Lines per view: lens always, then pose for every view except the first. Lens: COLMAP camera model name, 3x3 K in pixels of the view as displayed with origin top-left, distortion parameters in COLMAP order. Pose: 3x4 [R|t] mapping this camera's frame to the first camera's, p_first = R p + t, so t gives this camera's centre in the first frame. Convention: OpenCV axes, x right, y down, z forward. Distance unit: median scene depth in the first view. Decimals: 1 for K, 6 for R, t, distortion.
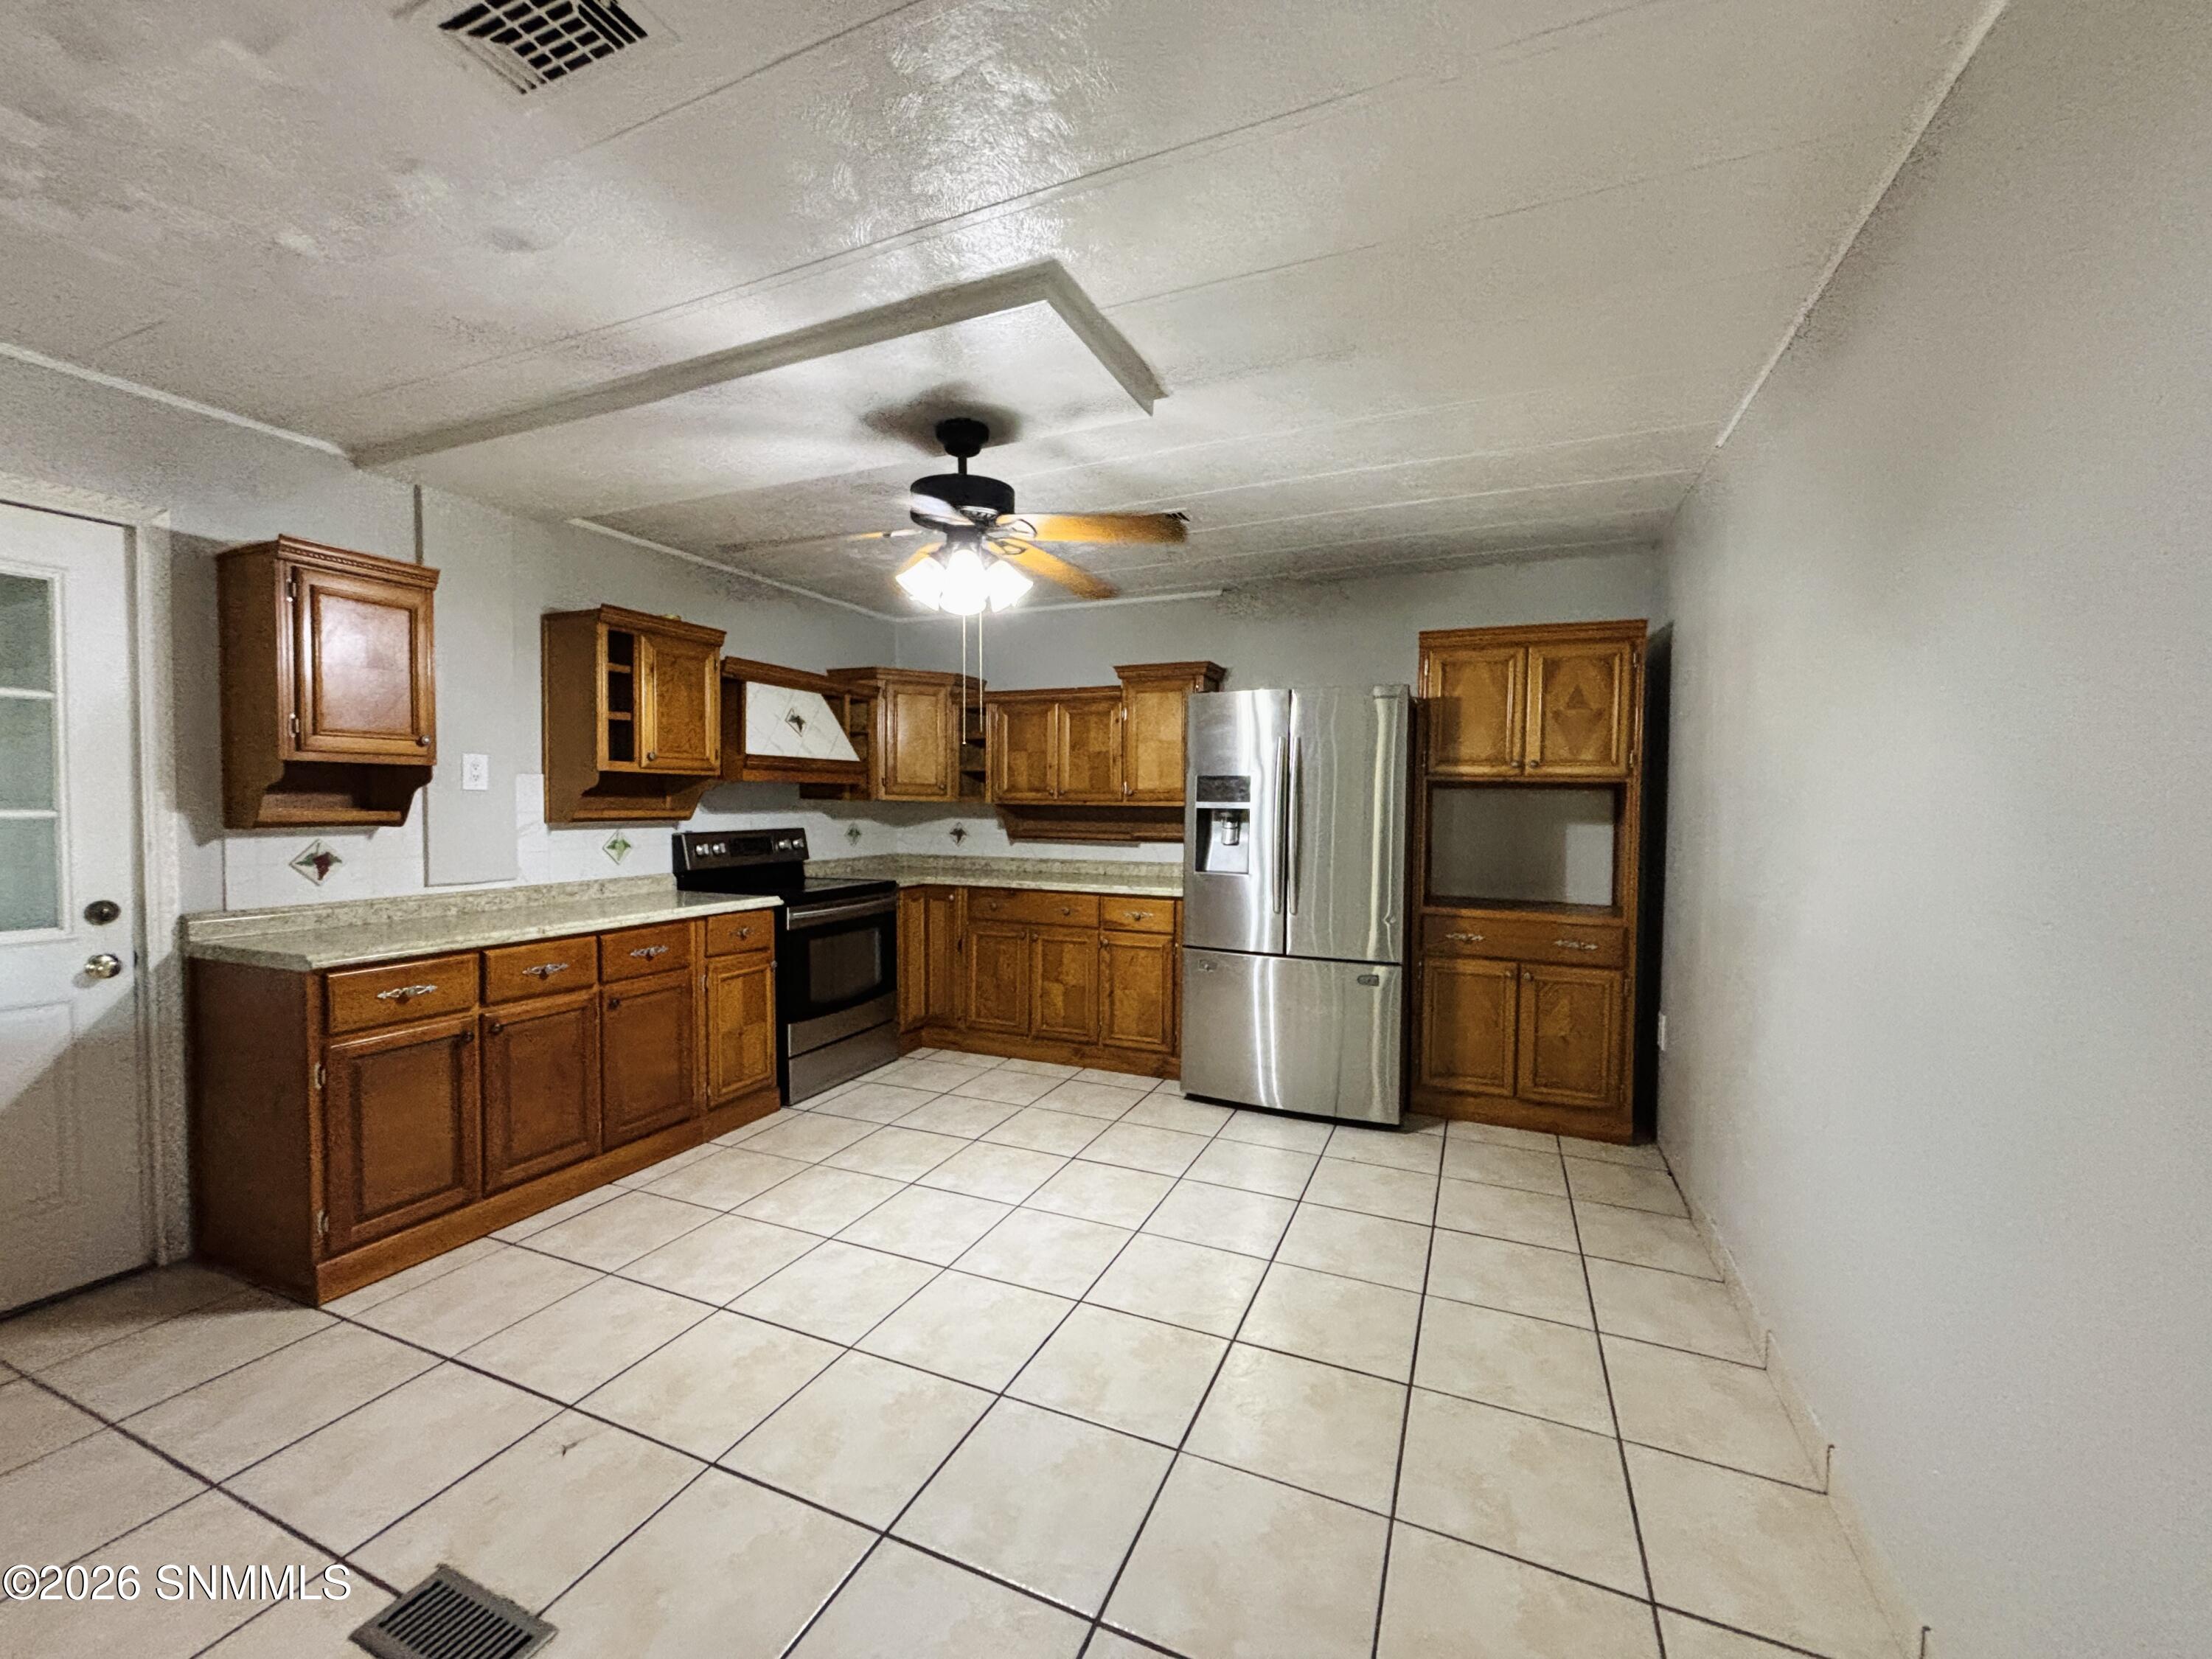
lens RADIAL K [[892.4, 0, 1105.9], [0, 892.4, 831.4], [0, 0, 1]] dist [0.008686, -0.000318]
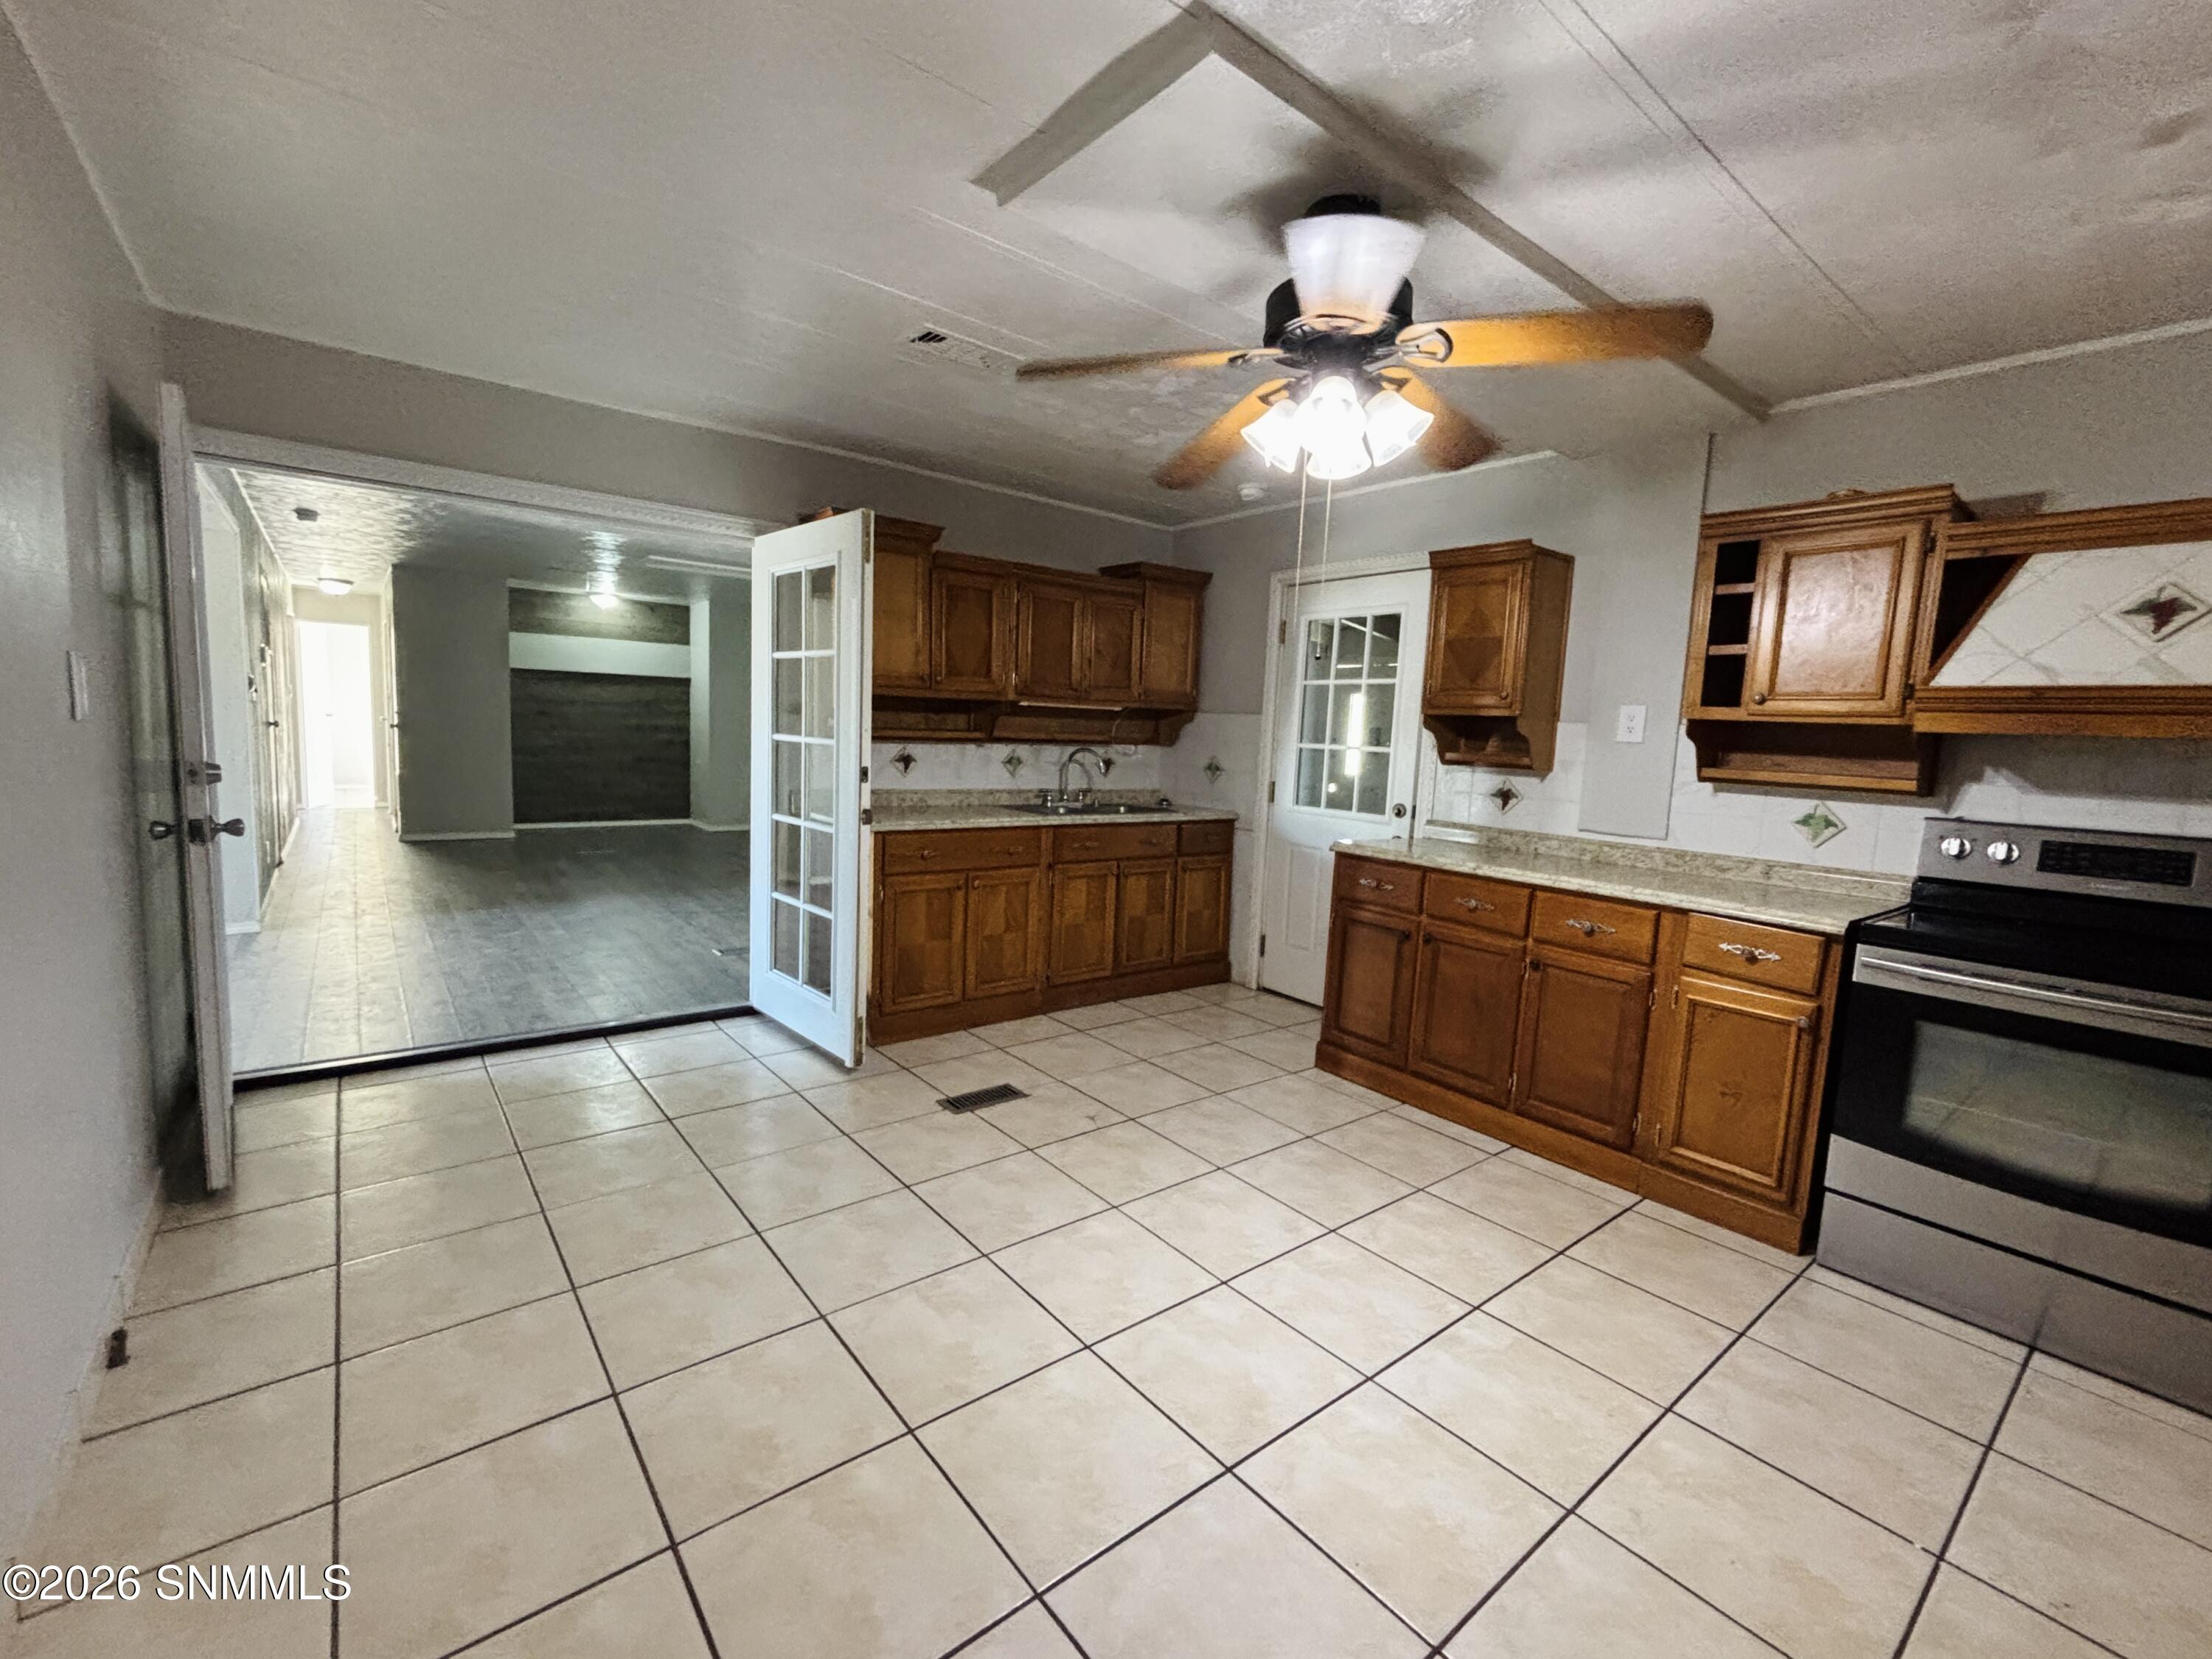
lens RADIAL K [[943.7, 0, 1103.8], [0, 943.7, 831.2], [0, 0, 1]] dist [-0.002721, 0.000029]
pose [[-0.464910, 0.068352, -0.882716, 0.525154], [-0.081757, 0.989441, 0.119676, -0.027636], [0.881575, 0.127807, -0.454412, 1.031968]]
